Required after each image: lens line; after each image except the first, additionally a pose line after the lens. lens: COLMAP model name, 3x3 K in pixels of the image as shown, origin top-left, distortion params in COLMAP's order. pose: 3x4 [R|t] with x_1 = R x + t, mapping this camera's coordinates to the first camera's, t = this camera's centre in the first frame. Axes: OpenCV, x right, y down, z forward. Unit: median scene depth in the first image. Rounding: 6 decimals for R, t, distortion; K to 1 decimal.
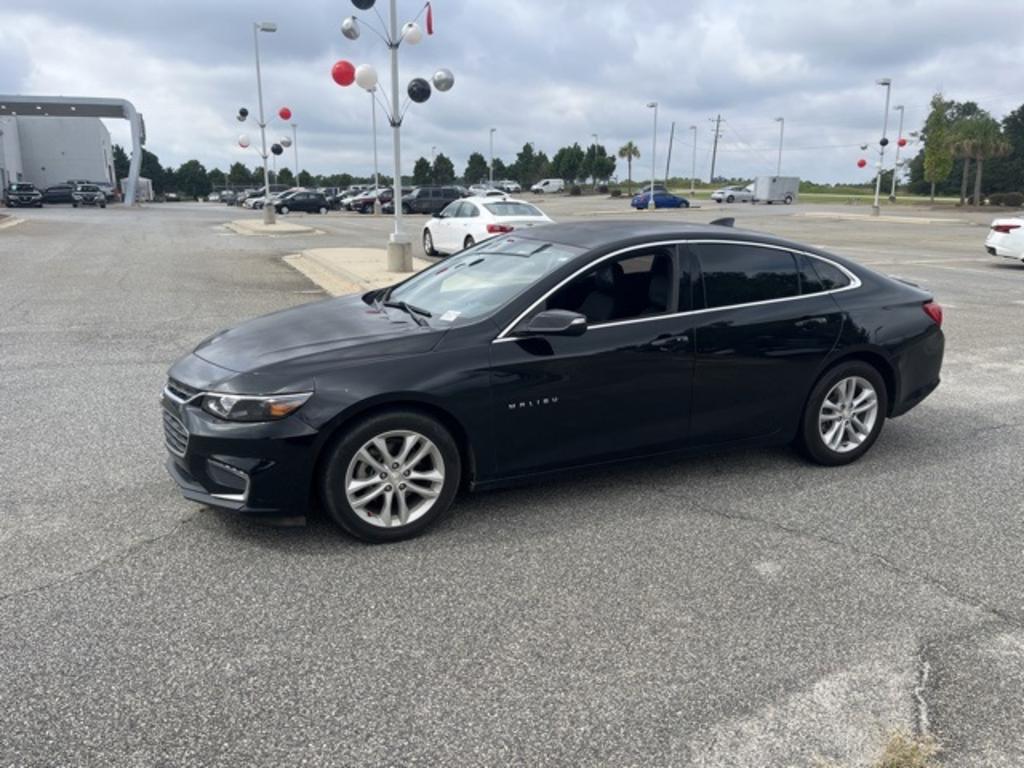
lens RADIAL K [[775.8, 0, 511.7], [0, 775.8, 388.9], [0, 0, 1]] dist [0.074014, -0.095065]
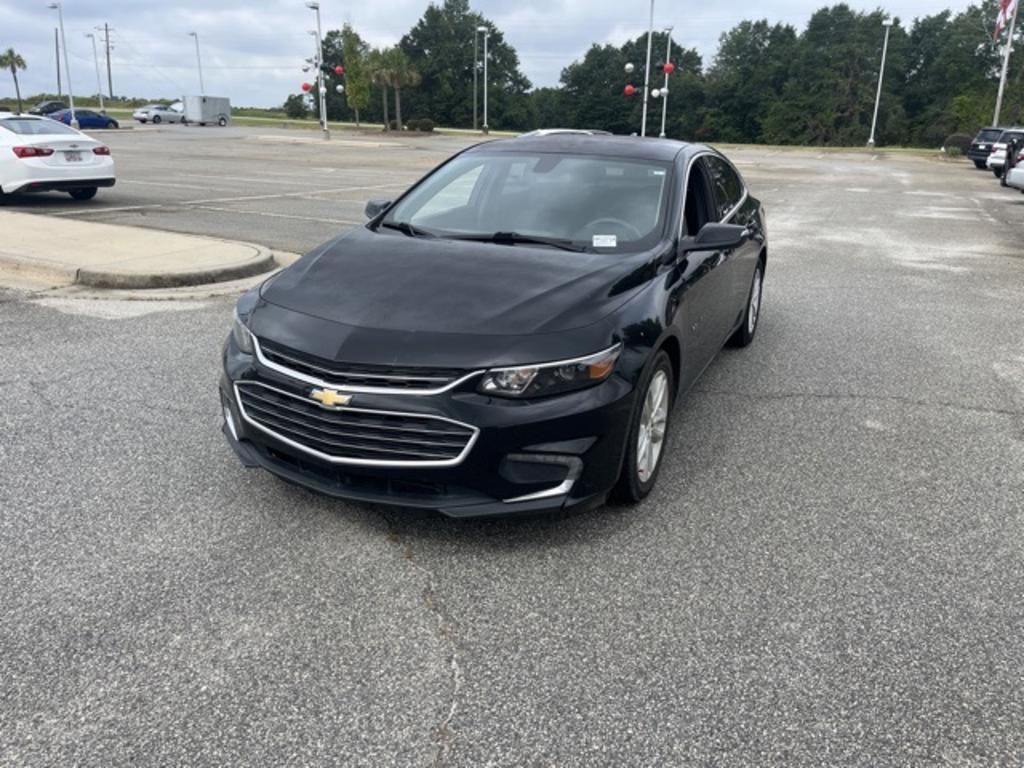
lens RADIAL K [[775.8, 0, 514.7], [0, 775.8, 384.7], [0, 0, 1]] dist [0.074014, -0.095065]
pose [[0.753646, -0.198423, 0.626615, -0.224636], [0.144505, 0.980039, 0.136538, -0.020962], [-0.641199, -0.012352, 0.767275, 0.113285]]
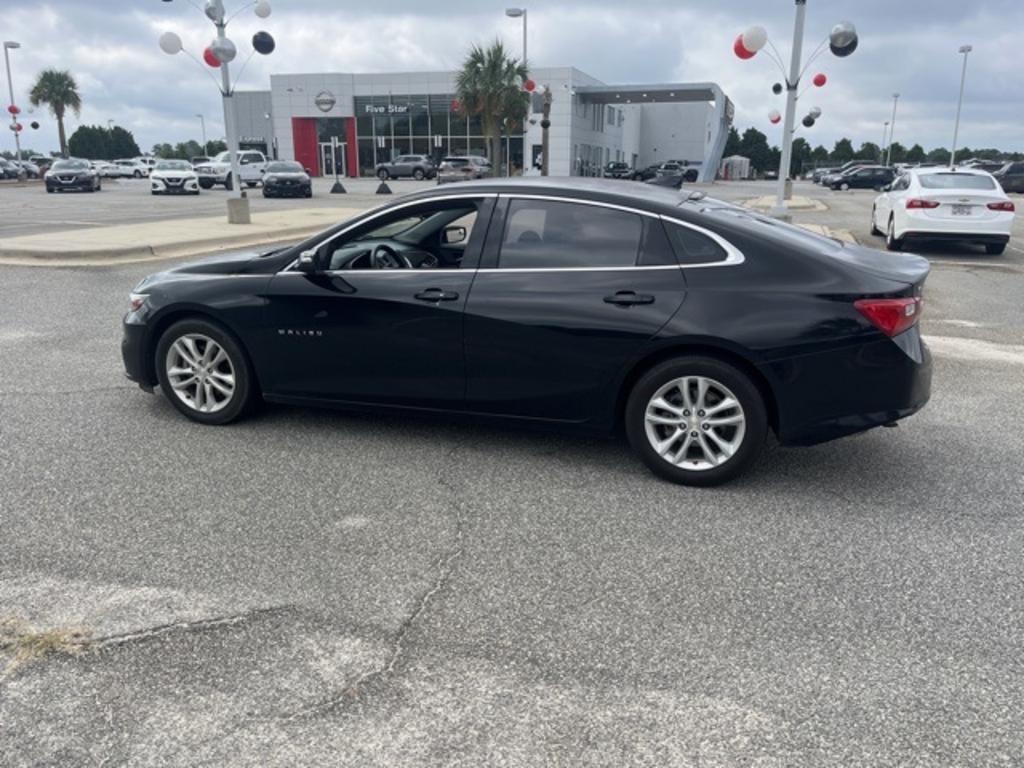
lens RADIAL K [[775.8, 0, 520.2], [0, 775.8, 392.4], [0, 0, 1]] dist [0.074014, -0.095065]
pose [[0.743665, 0.183298, -0.642935, 0.288937], [-0.164449, 0.982286, 0.089832, -0.014516], [0.648012, 0.038925, 0.760635, 0.101785]]
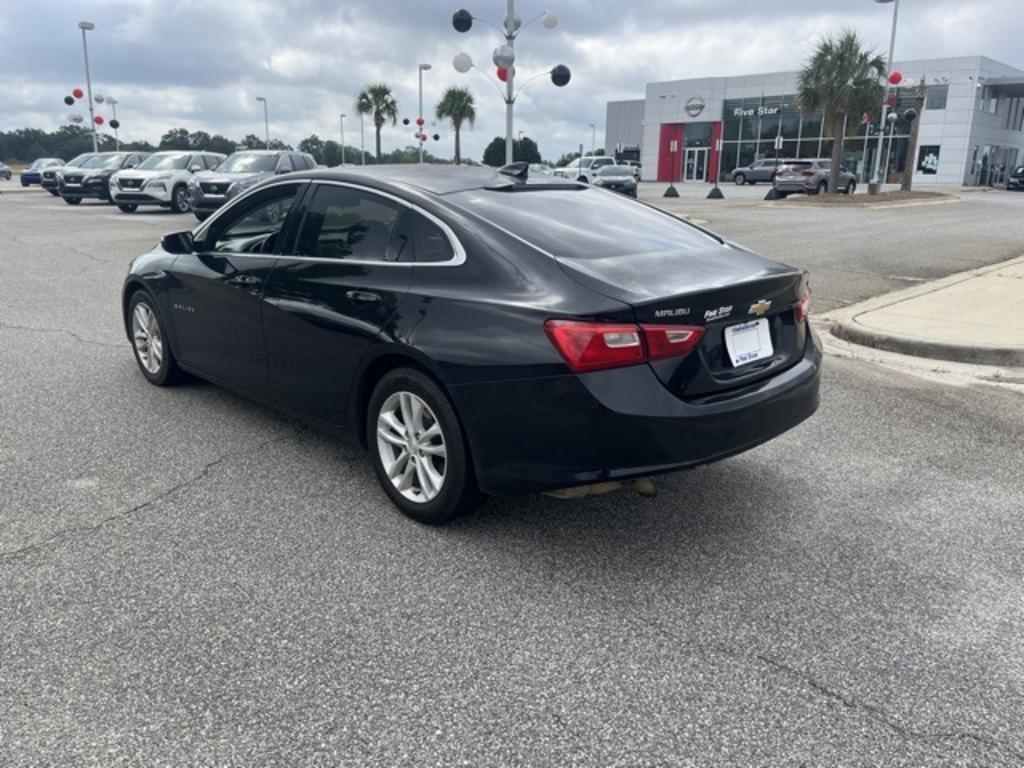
lens RADIAL K [[775.8, 0, 508.5], [0, 775.8, 386.7], [0, 0, 1]] dist [0.074014, -0.095065]
pose [[0.336760, 0.248741, -0.908141, 0.383091], [-0.237263, 0.955771, 0.173805, -0.056258], [0.911208, 0.156938, 0.380882, 0.292387]]
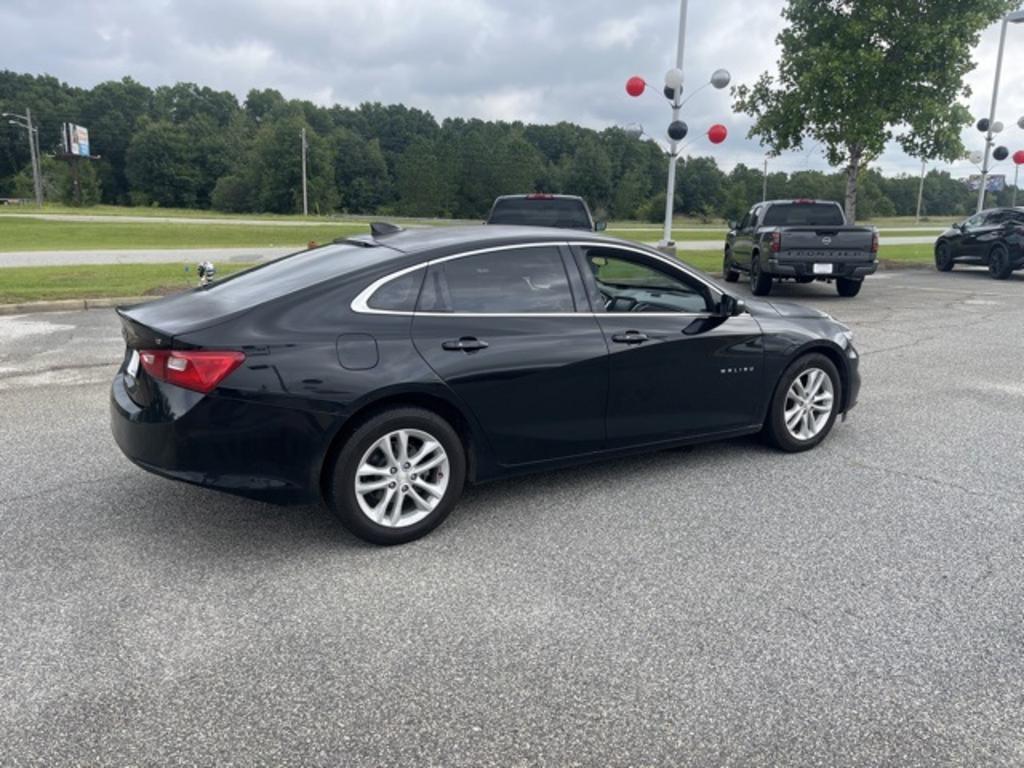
lens RADIAL K [[775.8, 0, 511.3], [0, 775.8, 385.2], [0, 0, 1]] dist [0.074014, -0.095065]
pose [[-0.993139, 0.008222, -0.116655, 0.092073], [-0.044677, 0.895184, 0.443451, -0.171414], [0.108074, 0.445620, -0.888675, 0.715830]]
